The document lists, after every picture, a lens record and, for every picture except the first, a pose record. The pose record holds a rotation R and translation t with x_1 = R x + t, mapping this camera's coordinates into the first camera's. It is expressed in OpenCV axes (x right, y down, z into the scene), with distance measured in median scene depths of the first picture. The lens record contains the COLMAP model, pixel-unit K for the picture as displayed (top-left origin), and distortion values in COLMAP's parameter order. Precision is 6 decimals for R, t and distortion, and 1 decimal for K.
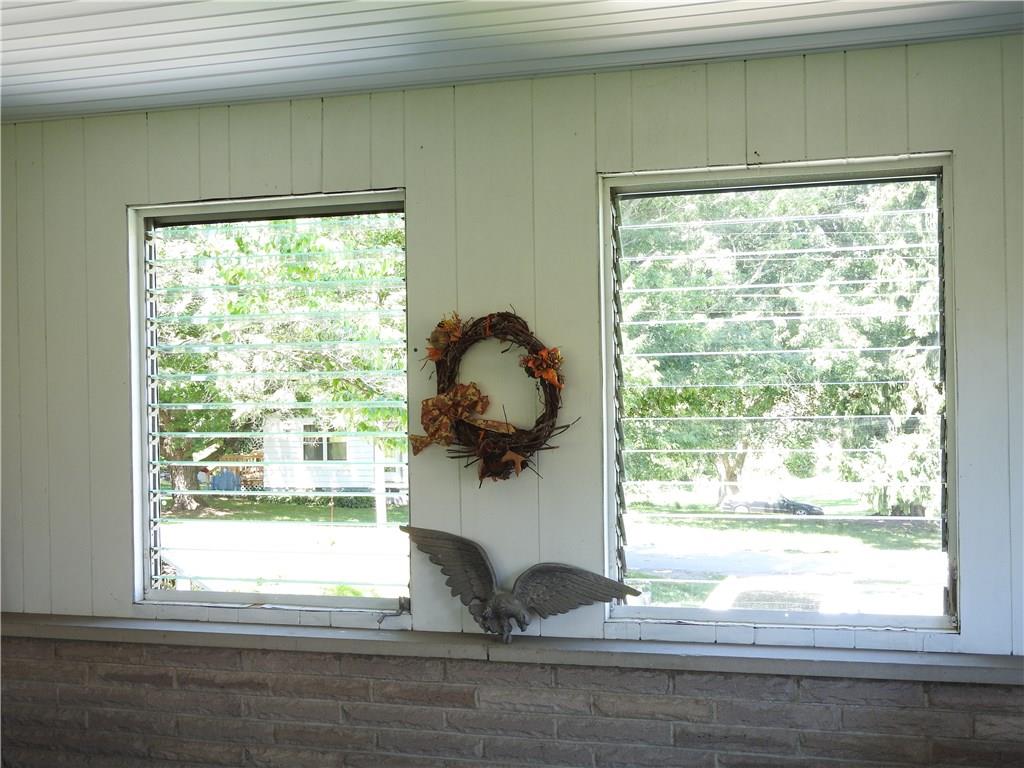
lens RADIAL K [[1337.2, 0, 512.0], [0, 1337.2, 386.4], [0, 0, 1]] dist [-0.005759, 0.000000]
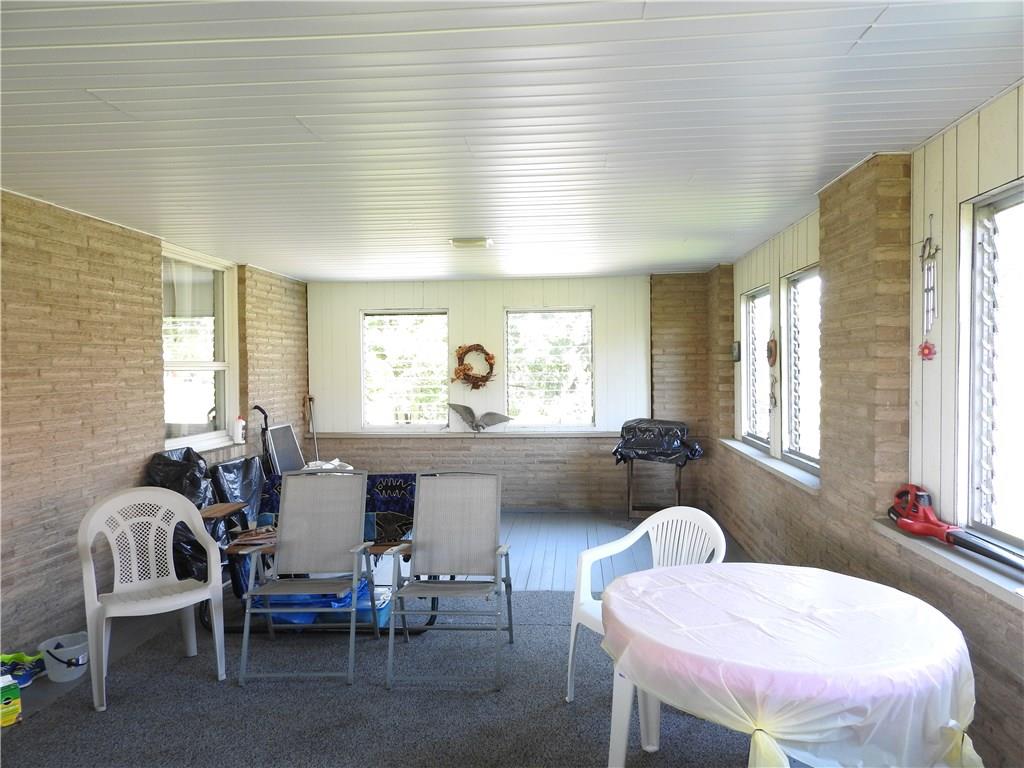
lens RADIAL K [[731.2, 0, 513.7], [0, 731.2, 380.8], [0, 0, 1]] dist [0.010276, -0.005731]
pose [[0.977596, 0.001966, 0.210481, -0.328786], [-0.005251, 0.999873, 0.015049, 0.014643], [-0.210425, -0.015817, 0.977482, -0.976125]]
